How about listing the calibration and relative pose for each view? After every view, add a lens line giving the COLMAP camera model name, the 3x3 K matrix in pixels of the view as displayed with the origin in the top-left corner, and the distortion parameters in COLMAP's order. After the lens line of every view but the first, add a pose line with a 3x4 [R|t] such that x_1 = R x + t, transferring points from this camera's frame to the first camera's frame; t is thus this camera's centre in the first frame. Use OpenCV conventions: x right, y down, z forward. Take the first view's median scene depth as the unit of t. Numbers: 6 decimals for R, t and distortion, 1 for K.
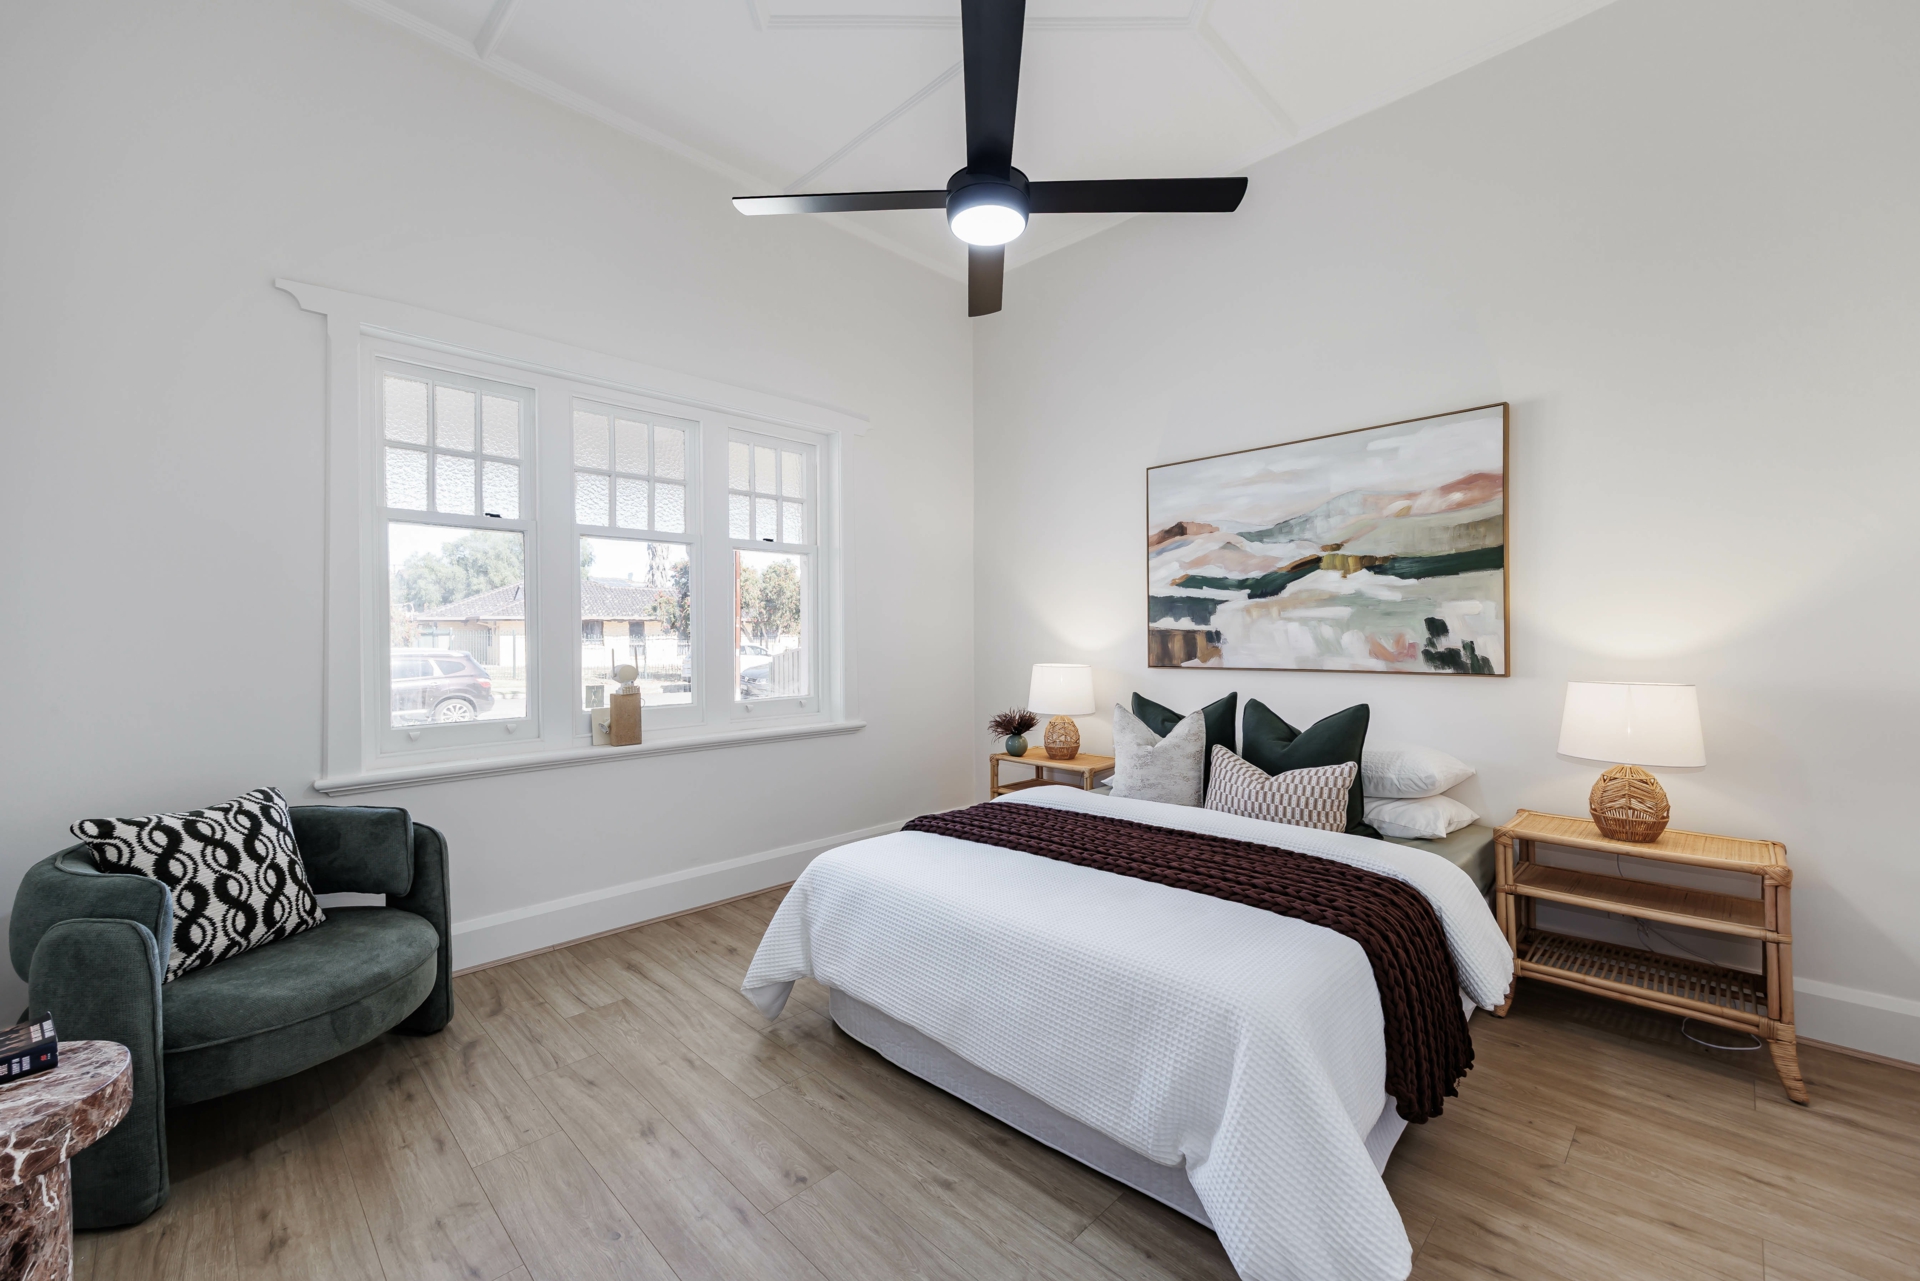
lens RADIAL K [[753.8, 0, 948.7], [0, 753.8, 640.3], [0, 0, 1]] dist [0.003567, -0.001094]
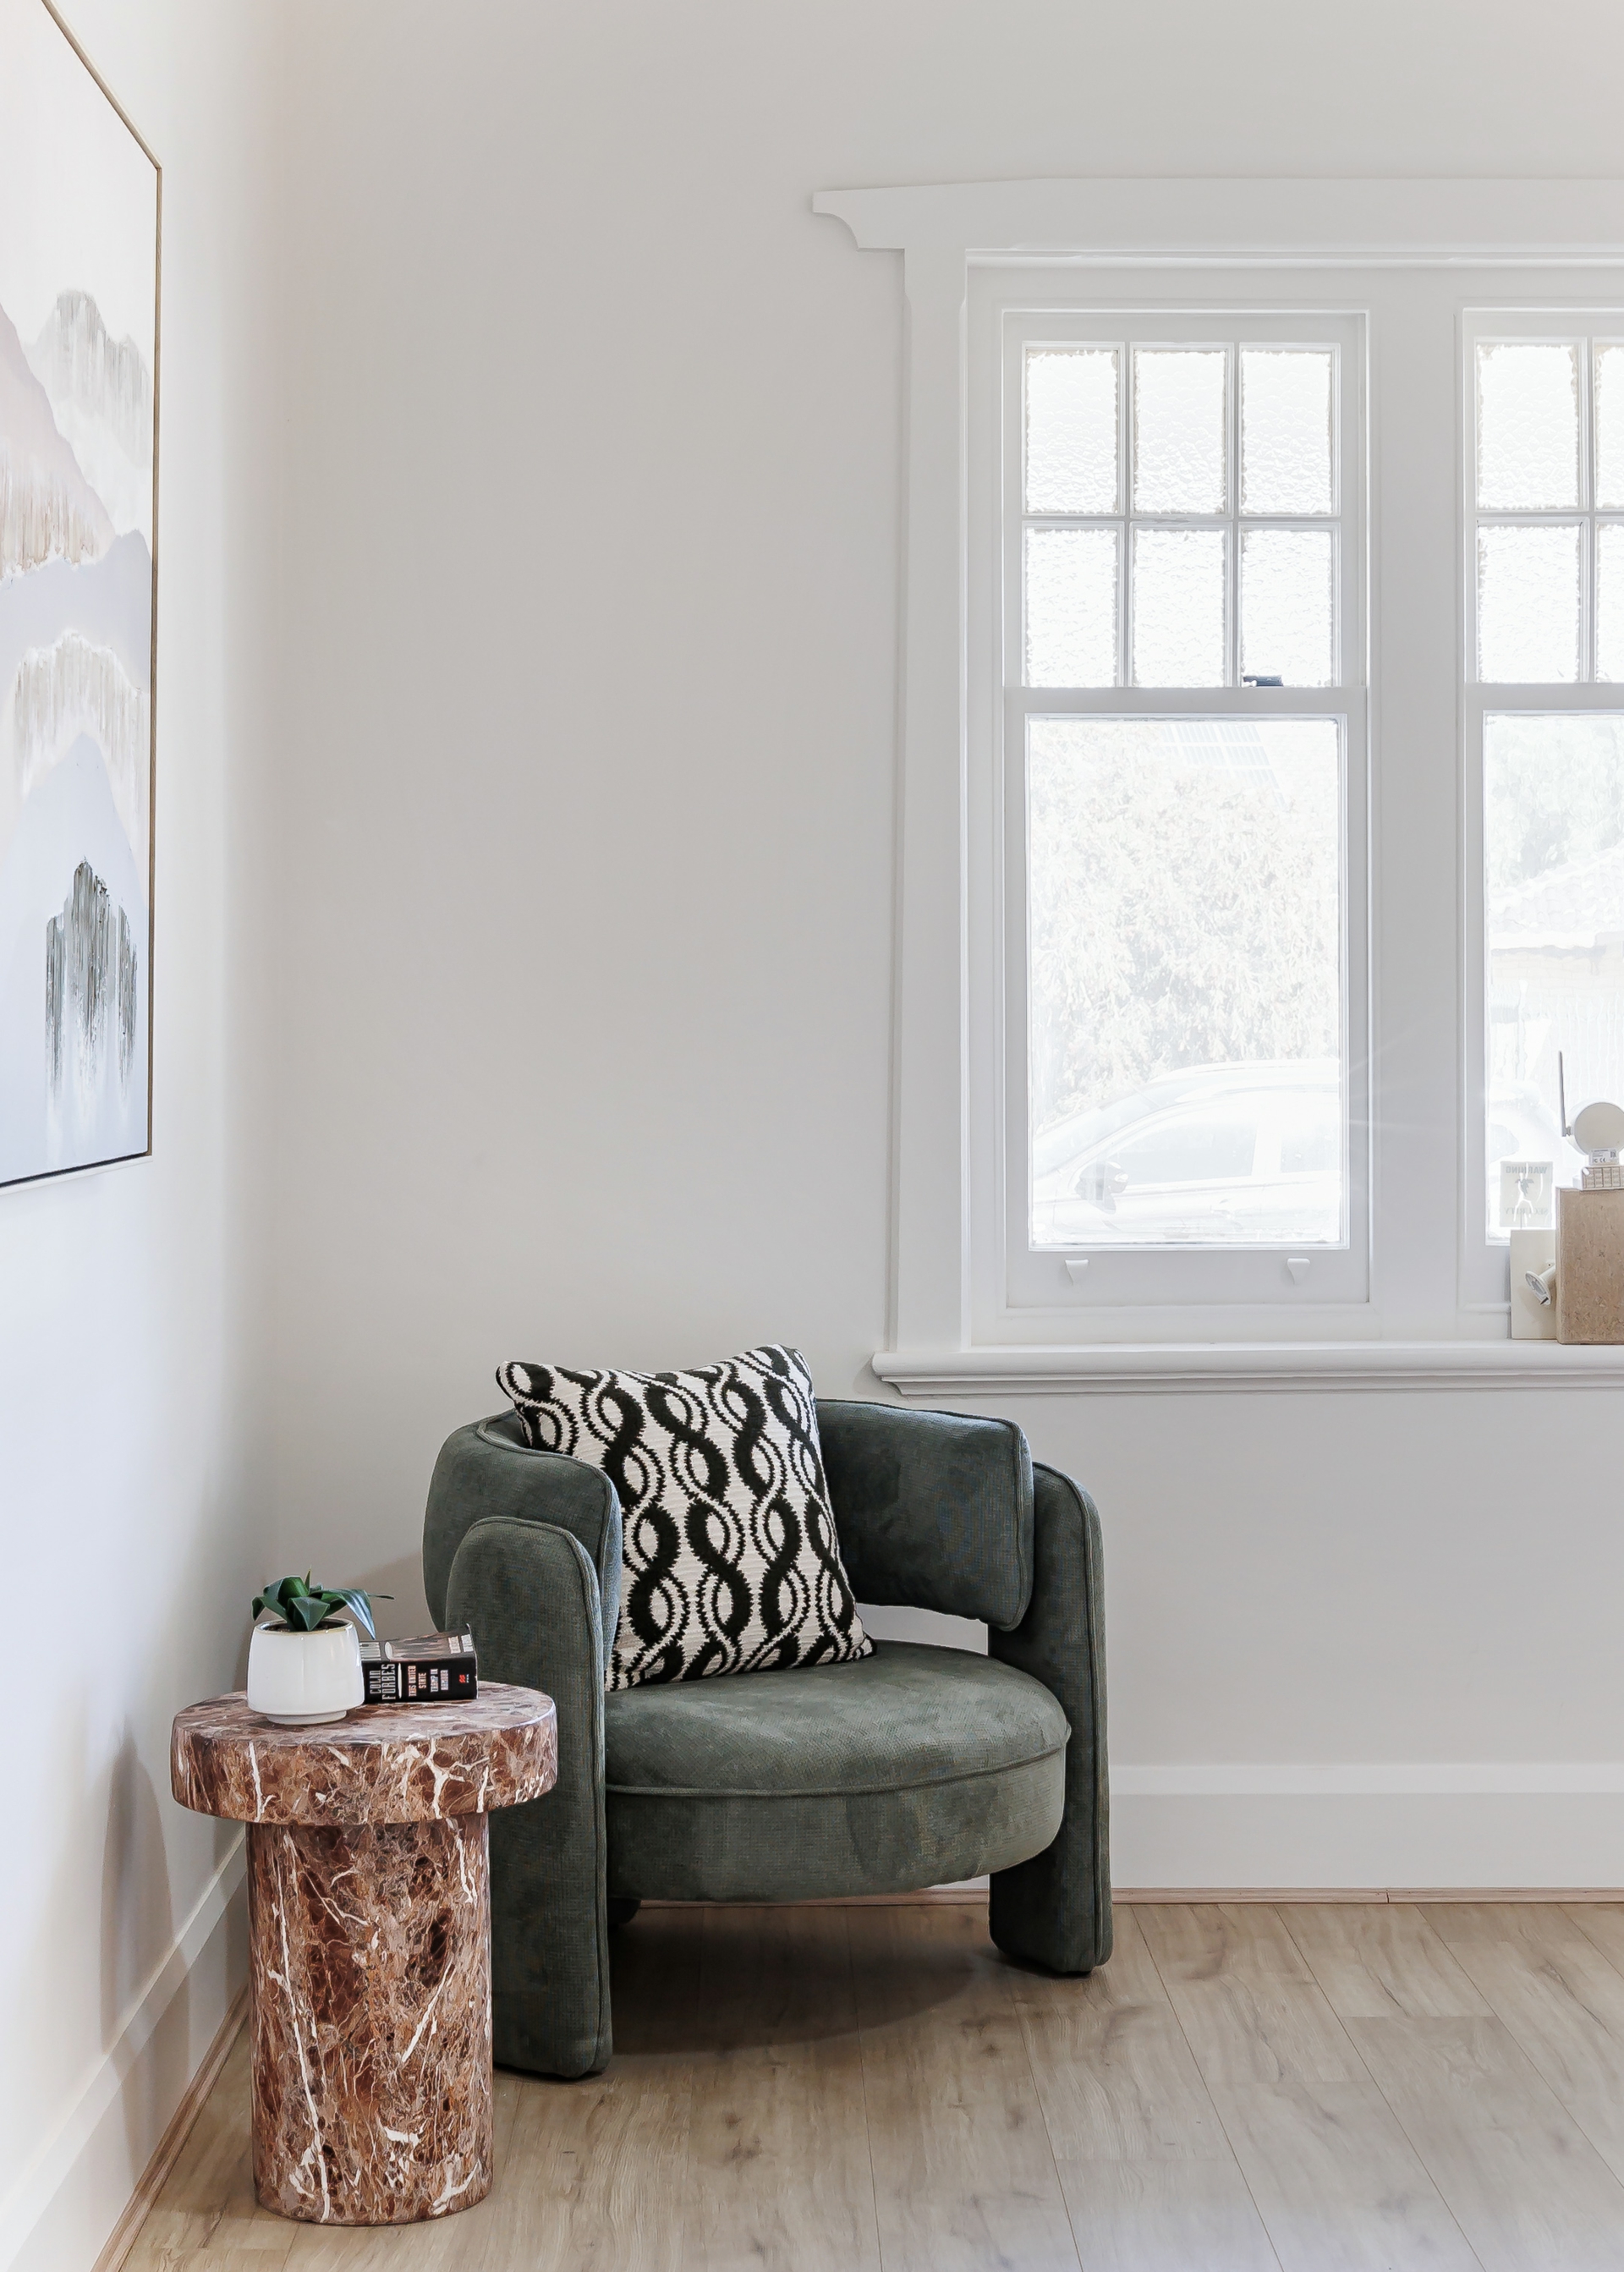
lens RADIAL K [[3279.0, 0, 812.8], [0, 3279.0, 1134.0], [0, 0, 1]] dist [-0.043922, 0.000000]
pose [[0.718334, 0.029619, -0.695068, 0.539041], [-0.008903, 0.999403, 0.033387, 0.002389], [0.695642, -0.017794, 0.718168, -0.450302]]
